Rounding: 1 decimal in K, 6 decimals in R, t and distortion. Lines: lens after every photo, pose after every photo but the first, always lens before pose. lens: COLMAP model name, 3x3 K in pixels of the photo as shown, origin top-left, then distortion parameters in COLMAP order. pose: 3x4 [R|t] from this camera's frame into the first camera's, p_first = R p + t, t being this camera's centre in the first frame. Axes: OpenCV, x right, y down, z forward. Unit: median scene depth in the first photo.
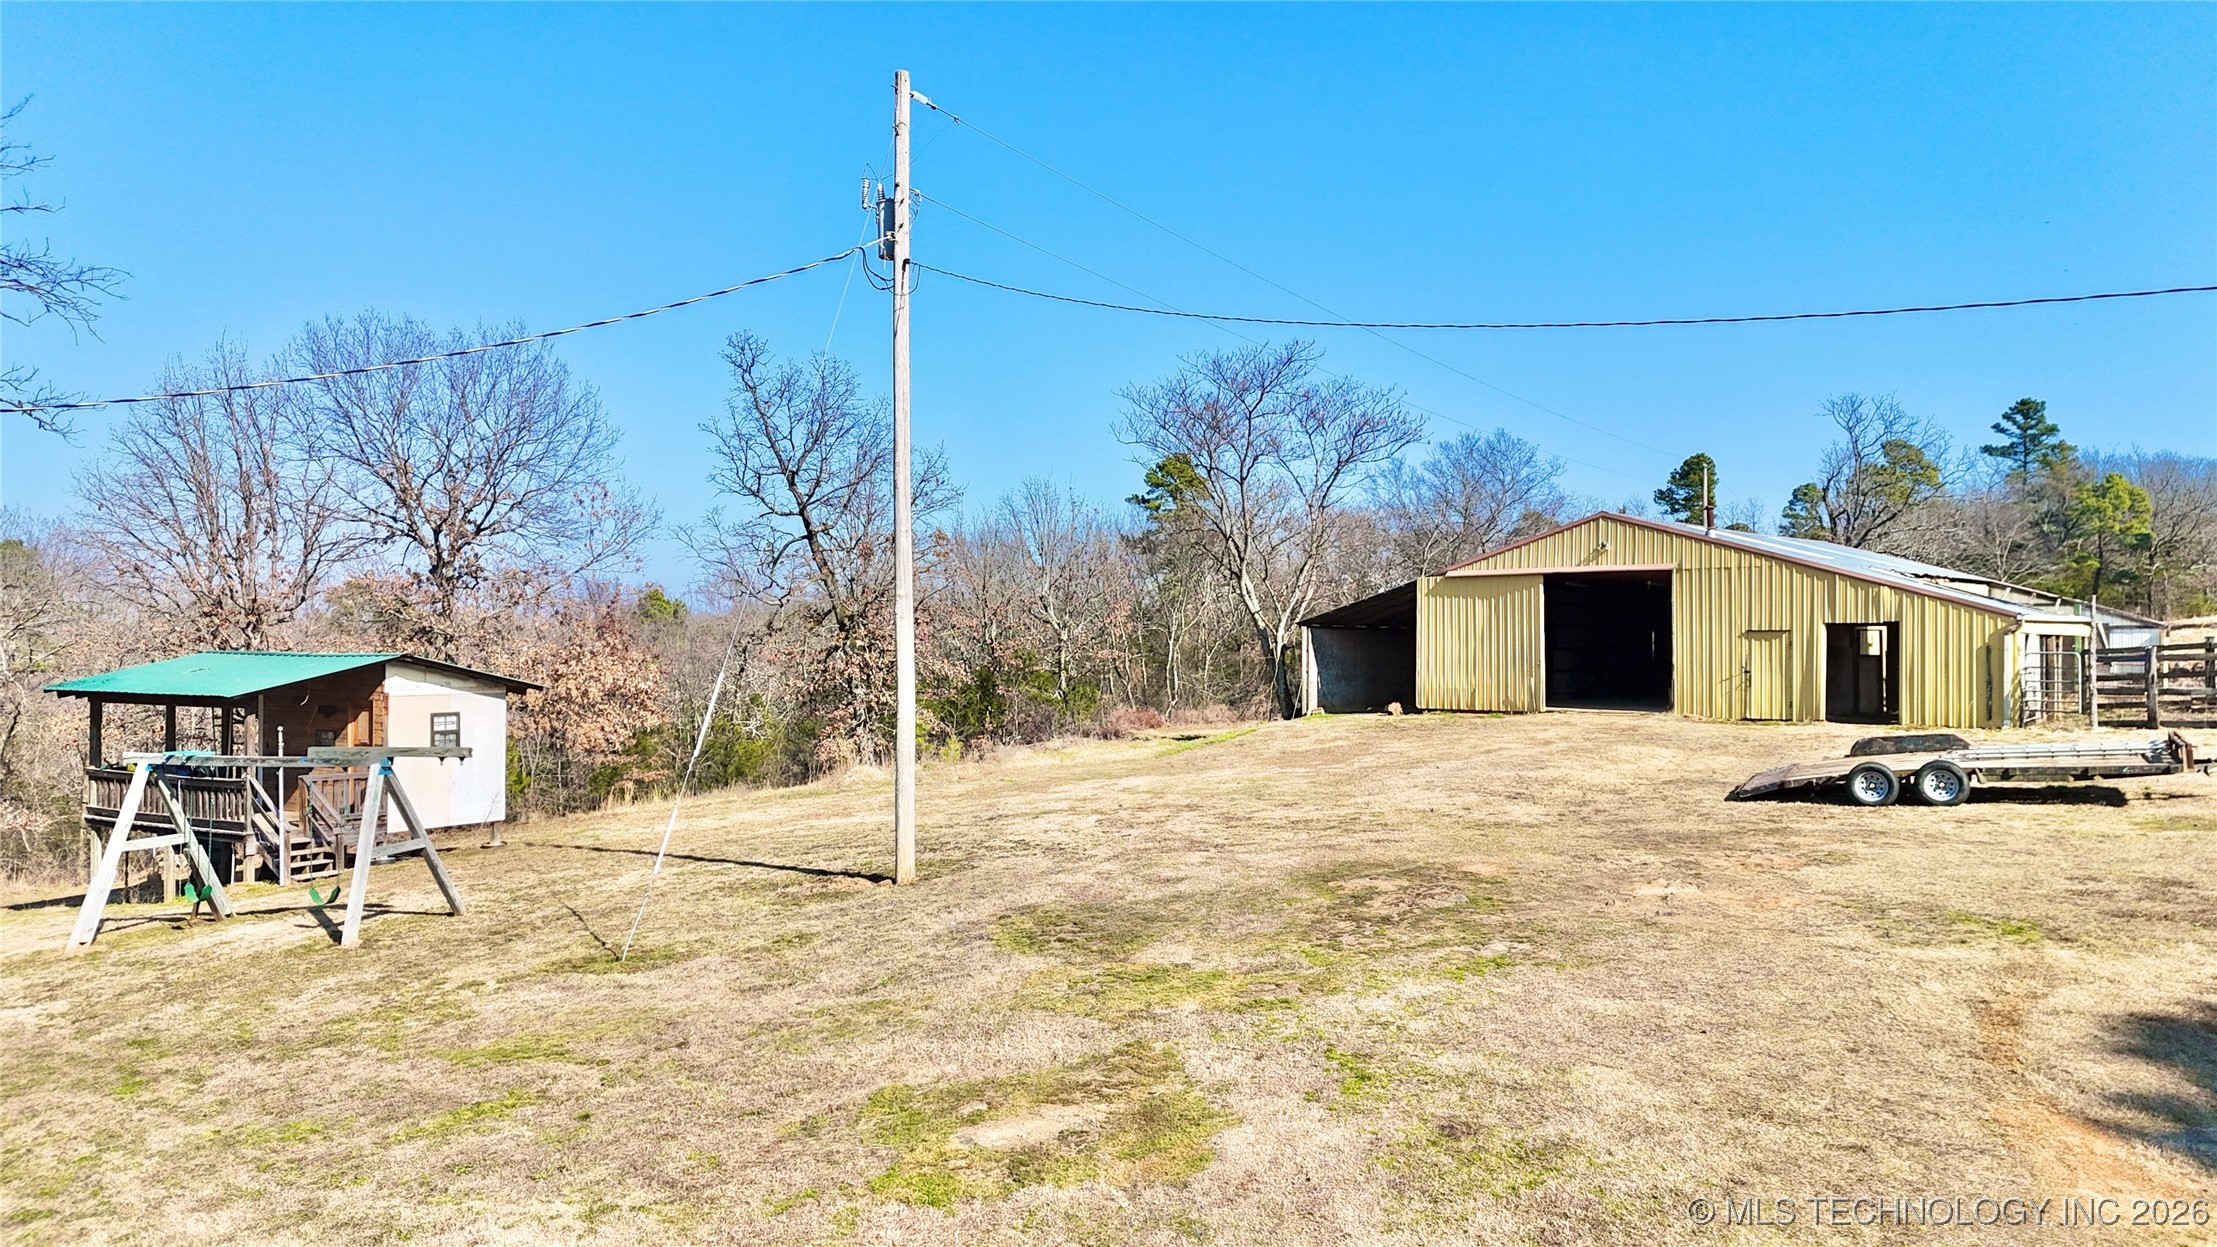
lens RADIAL K [[1578.4, 0, 1109.2], [0, 1578.4, 611.4], [0, 0, 1]] dist [0.139830, -0.204693]
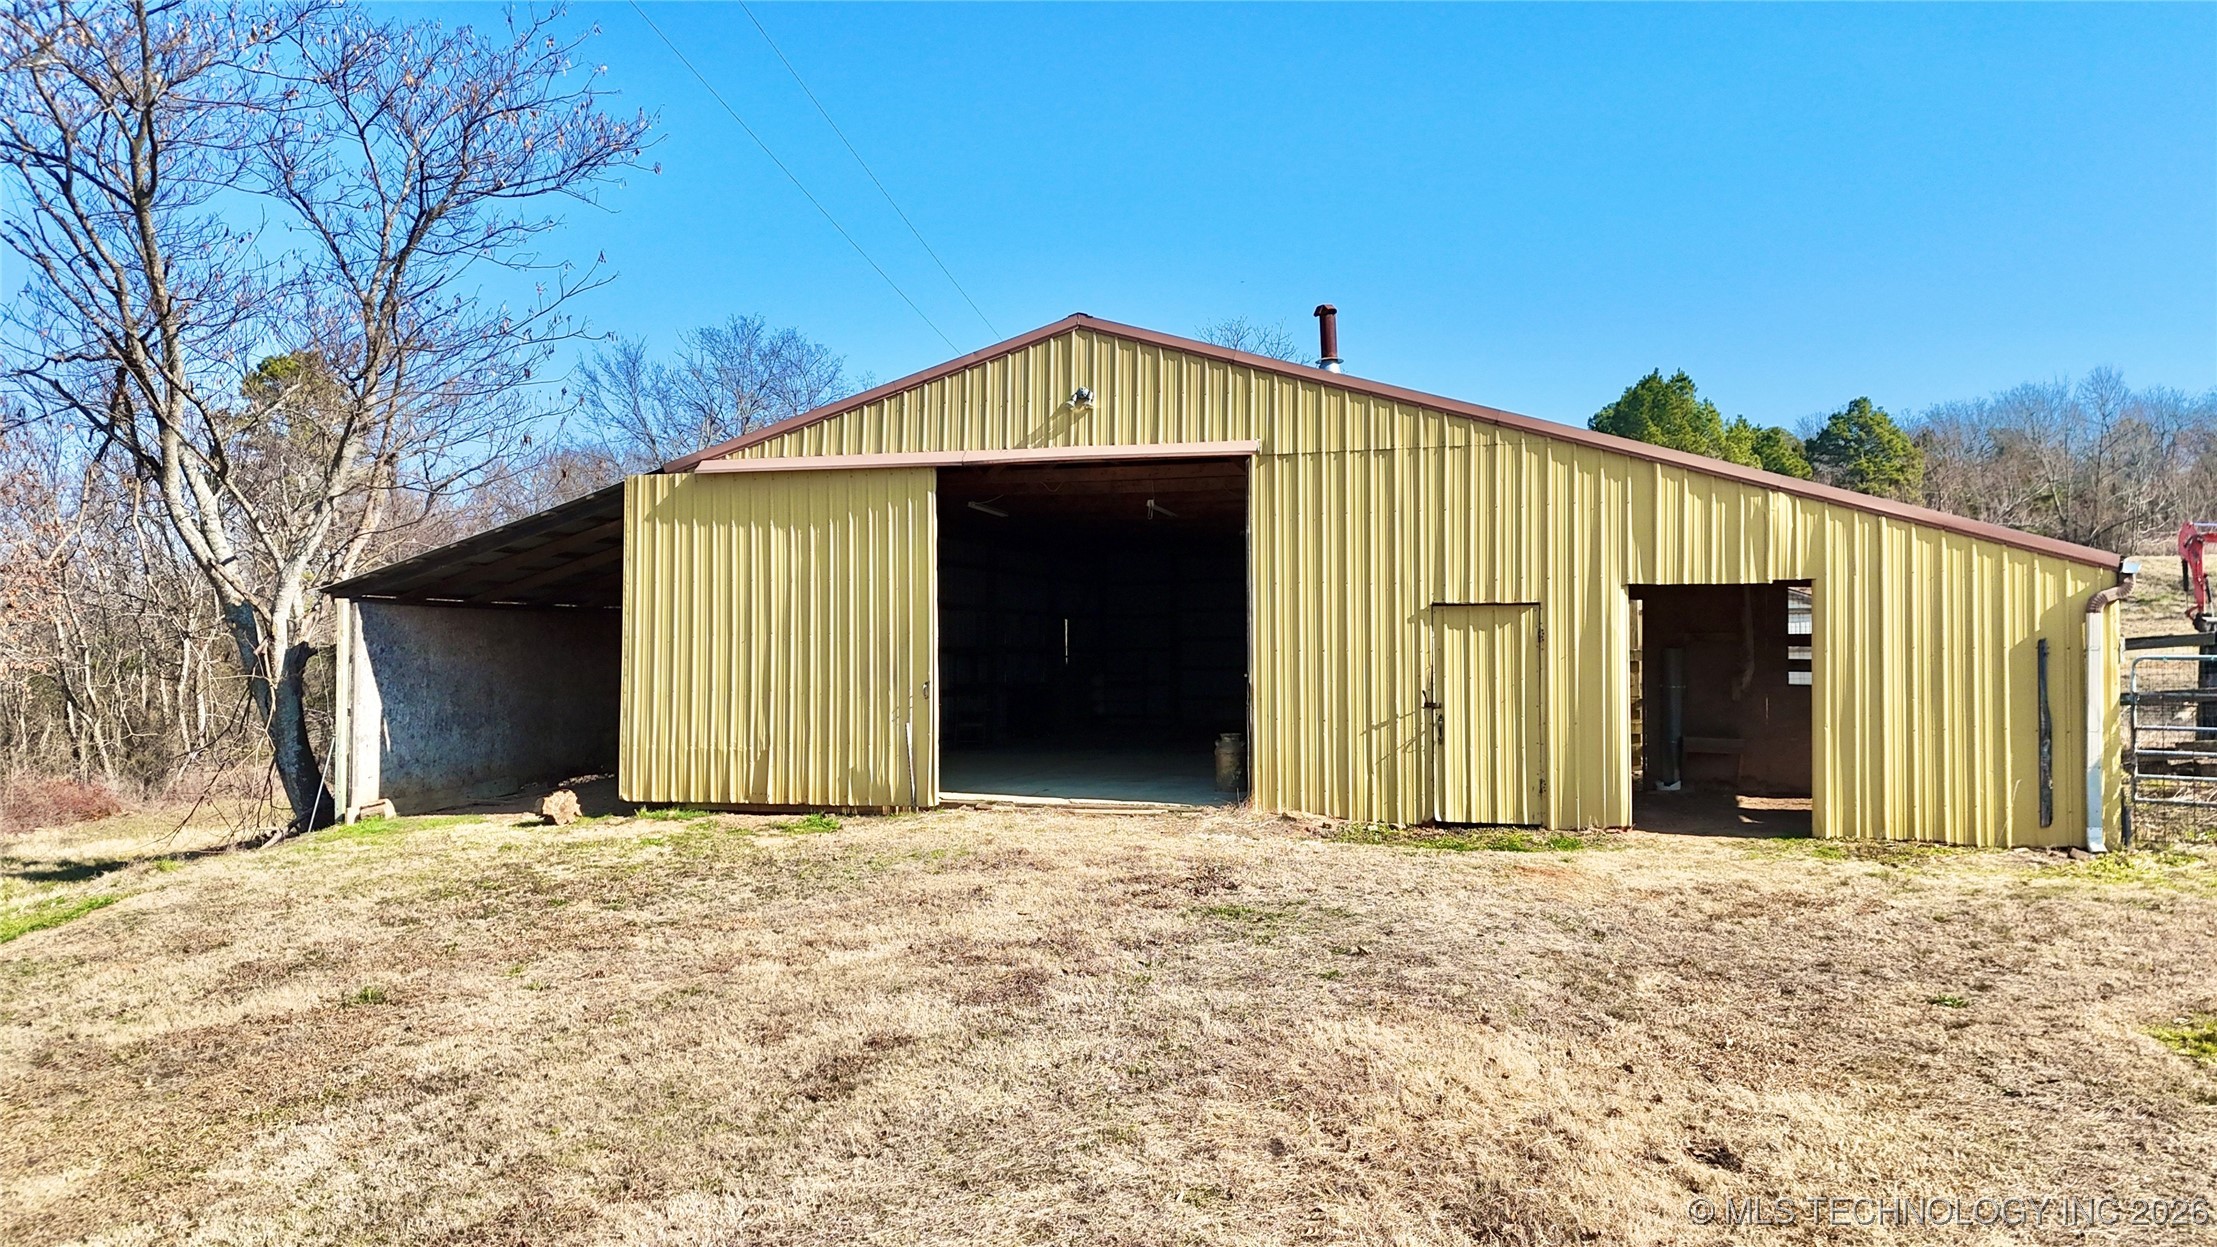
lens RADIAL K [[1578.4, 0, 1109.2], [0, 1578.4, 611.4], [0, 0, 1]] dist [0.139830, -0.204693]
pose [[0.900573, 0.005862, 0.434666, 0.131742], [-0.005838, 0.999982, -0.001391, 0.013139], [-0.434666, -0.001285, 0.900591, 0.594556]]
